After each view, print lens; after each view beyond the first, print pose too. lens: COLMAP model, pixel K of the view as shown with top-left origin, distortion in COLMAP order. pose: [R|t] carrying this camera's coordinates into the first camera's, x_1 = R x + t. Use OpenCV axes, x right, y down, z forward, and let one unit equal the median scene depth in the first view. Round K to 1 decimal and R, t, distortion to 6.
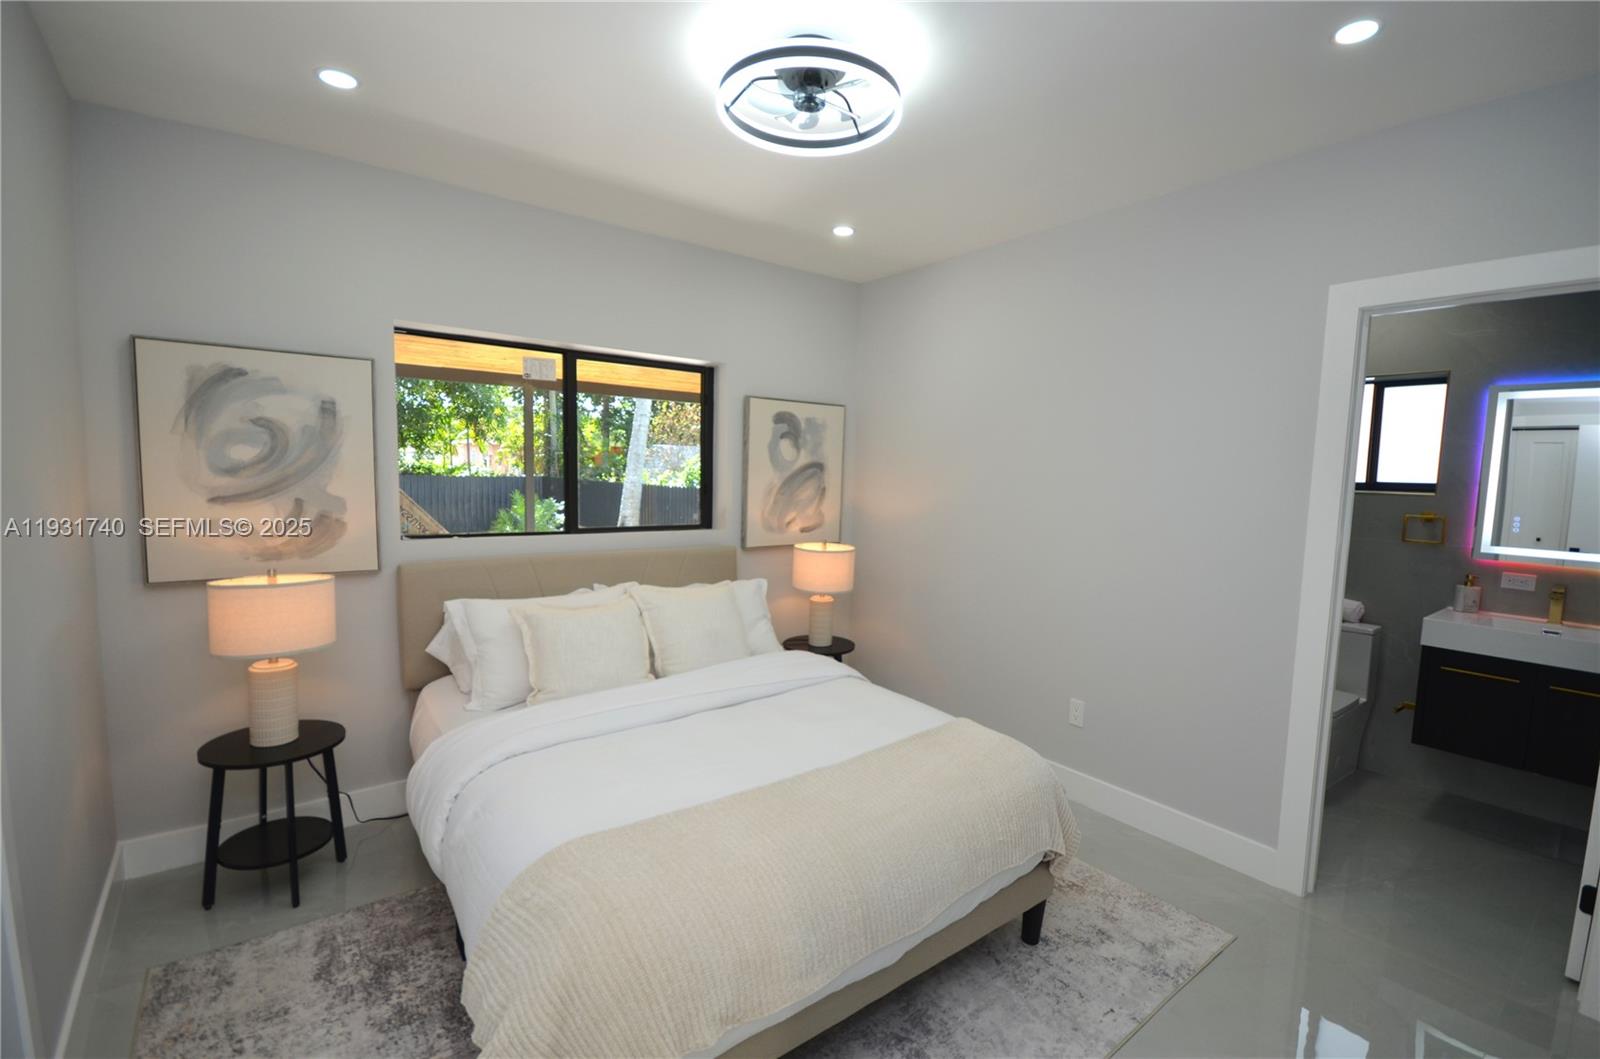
lens RADIAL K [[718.7, 0, 817.2], [0, 718.7, 532.8], [0, 0, 1]] dist [0.000114, -0.000285]
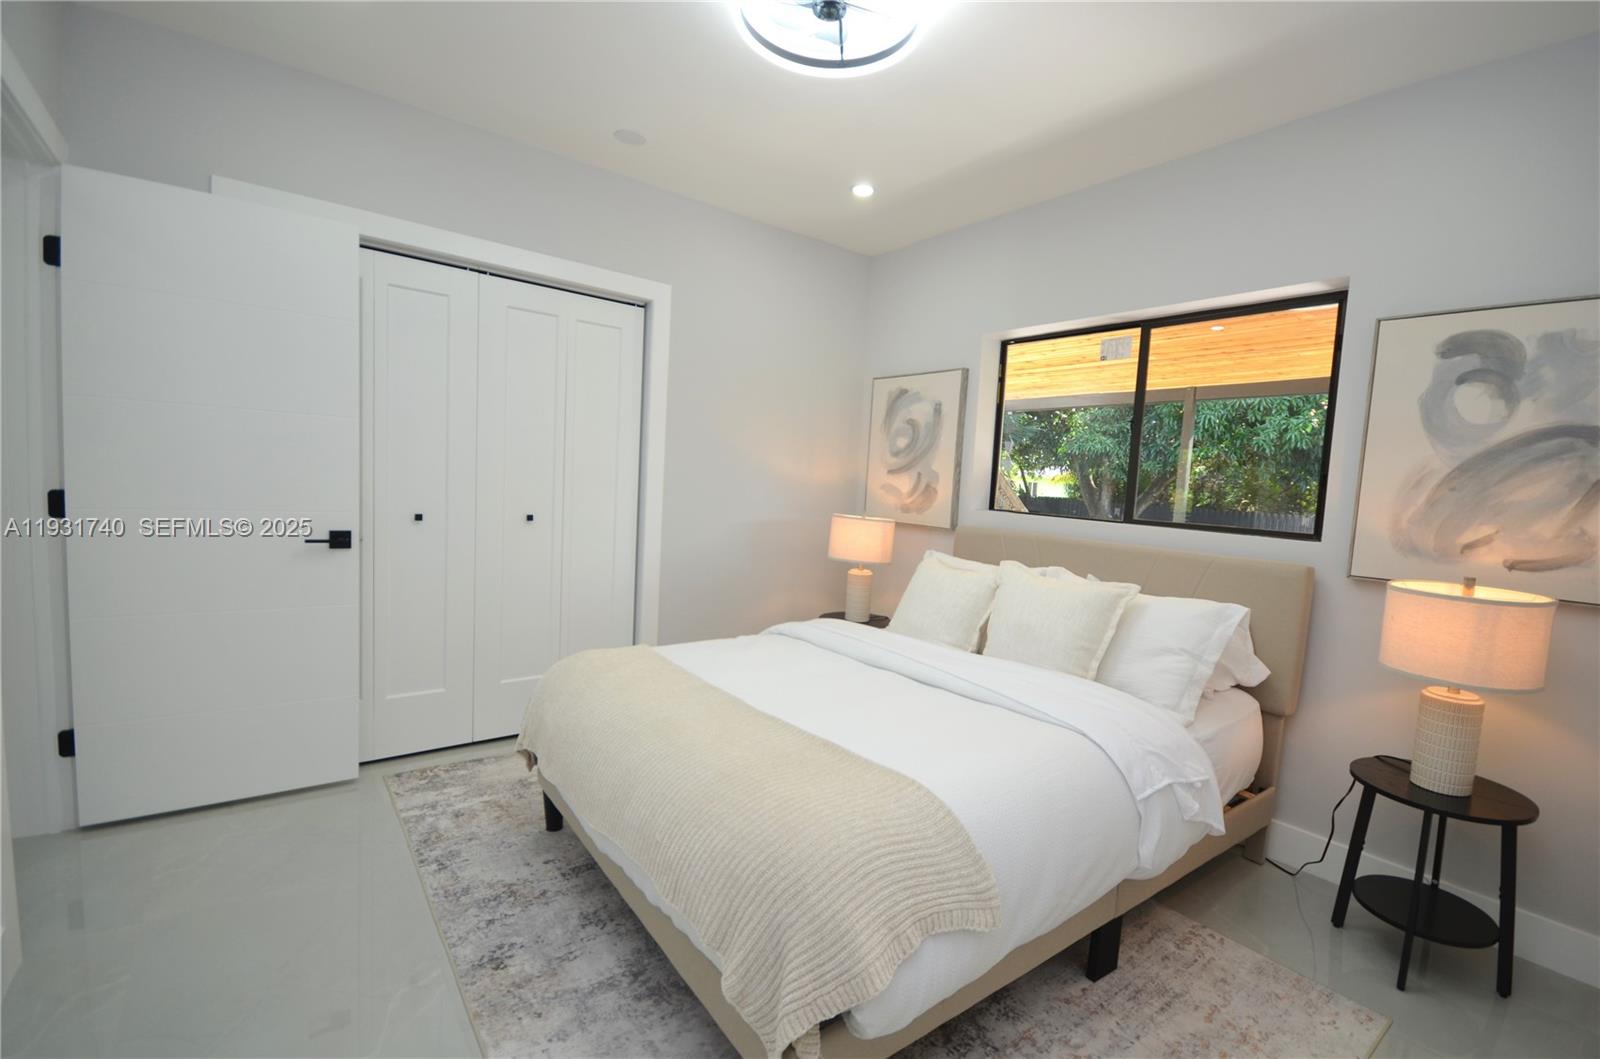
lens RADIAL K [[692.3, 0, 815.6], [0, 692.3, 538.7], [0, 0, 1]] dist [-0.001987, -0.002833]
pose [[-0.014399, 0.061256, -0.998018, 0.704074], [-0.145907, 0.987309, 0.062704, 0.028449], [0.989193, 0.146521, -0.005279, 0.819657]]
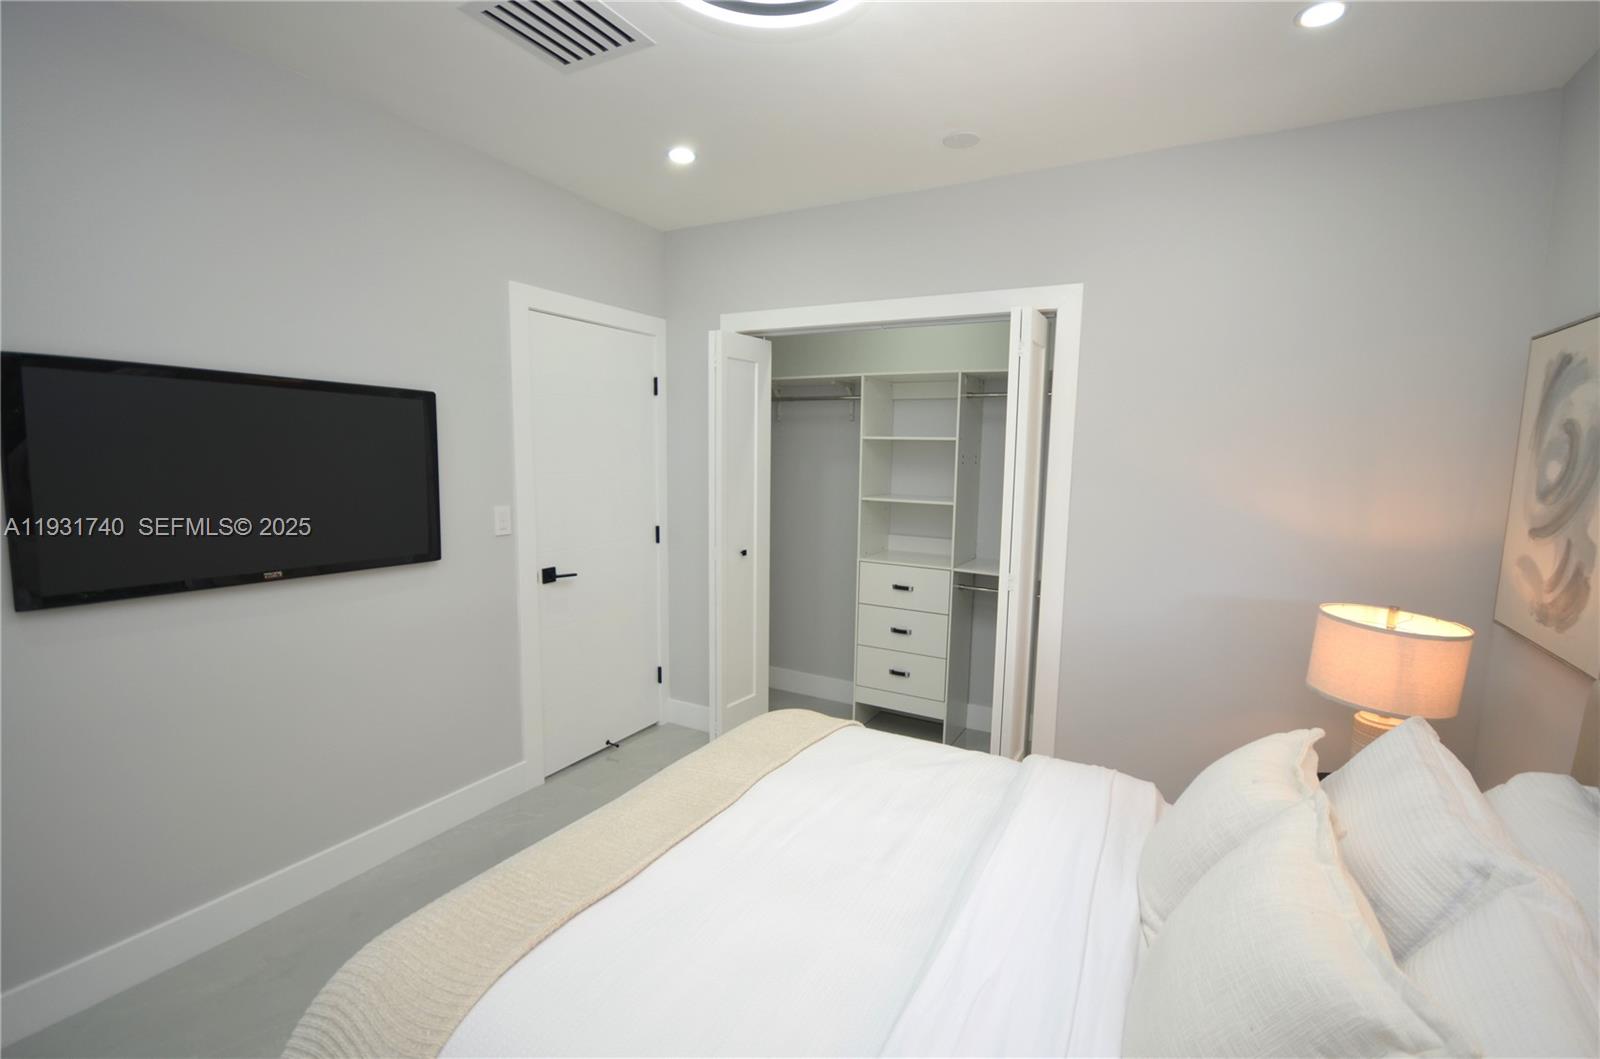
lens RADIAL K [[692.3, 0, 815.6], [0, 692.3, 538.7], [0, 0, 1]] dist [-0.001987, -0.002833]
pose [[-0.921947, 0.011099, -0.387156, 0.154857], [-0.072245, 0.977118, 0.200051, -0.124588], [0.380518, 0.212406, -0.900050, 1.306561]]
